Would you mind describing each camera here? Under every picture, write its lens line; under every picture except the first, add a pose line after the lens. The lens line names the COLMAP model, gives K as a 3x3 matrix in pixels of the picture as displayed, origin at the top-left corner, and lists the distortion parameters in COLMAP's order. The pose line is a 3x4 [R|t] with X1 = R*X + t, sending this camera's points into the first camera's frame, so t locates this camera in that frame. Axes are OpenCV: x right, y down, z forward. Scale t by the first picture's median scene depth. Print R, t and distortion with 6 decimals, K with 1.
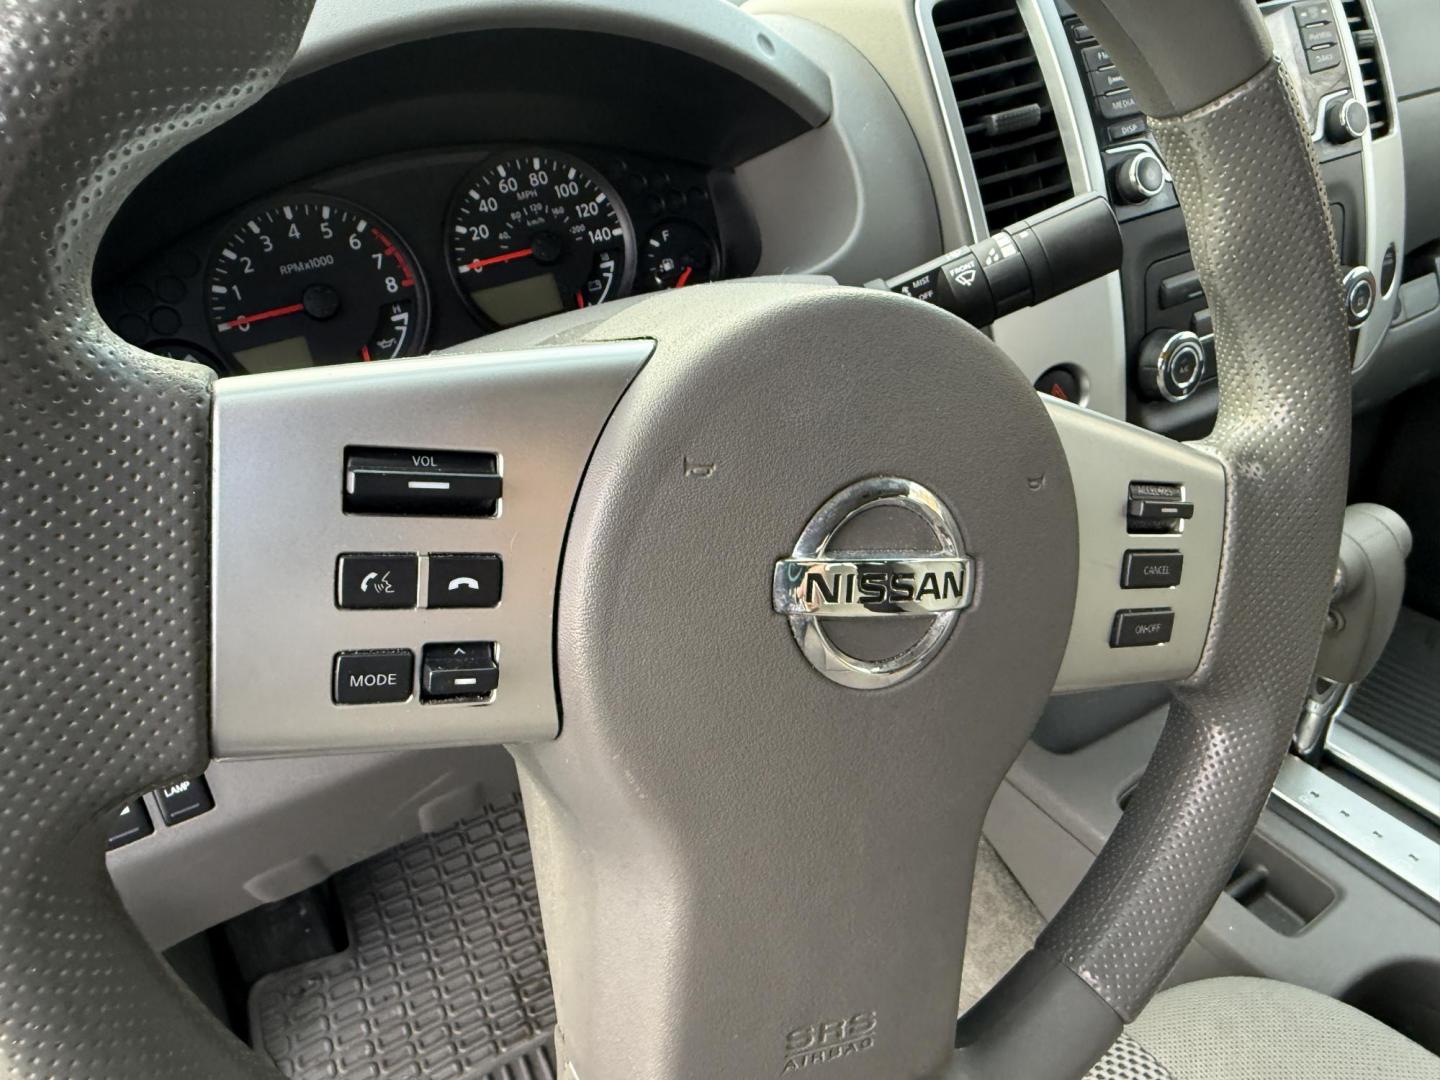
lens RADIAL K [[942.1, 0, 652.2], [0, 942.1, 534.2], [0, 0, 1]] dist [0.001420, -0.001650]
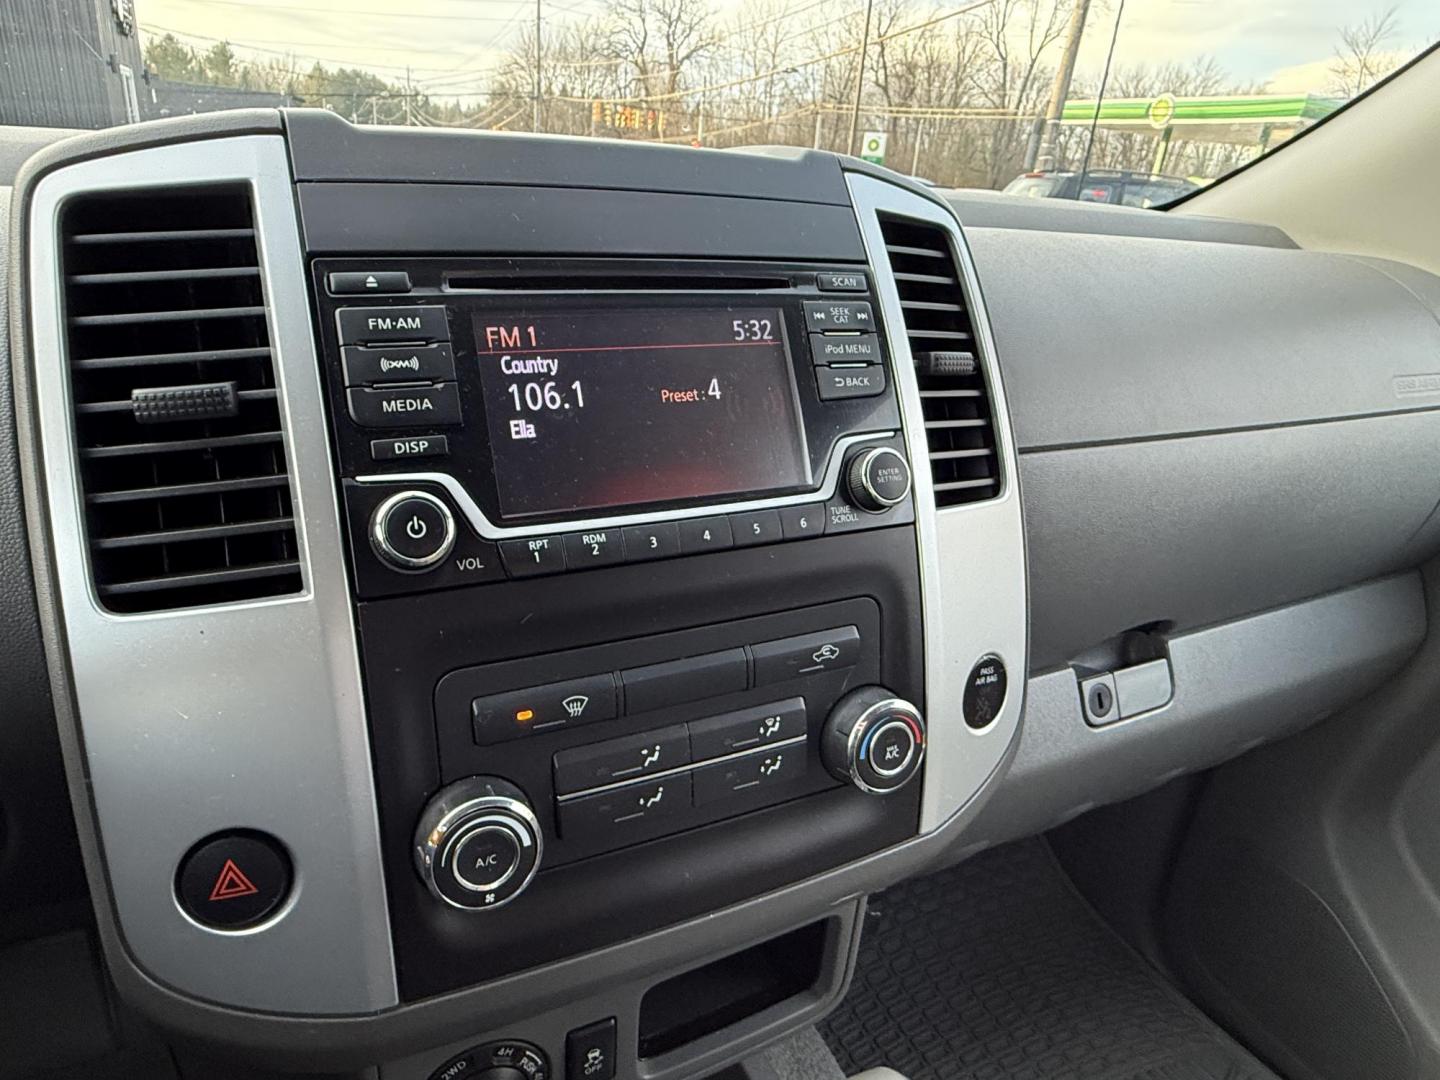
lens RADIAL K [[889.3, 0, 665.4], [0, 889.3, 543.0], [0, 0, 1]] dist [0.000718, -0.000040]
pose [[0.987112, 0.159978, -0.004026, 0.598185], [-0.158412, 0.973264, -0.166319, -0.266616], [-0.022689, 0.164813, 0.986064, 0.397918]]
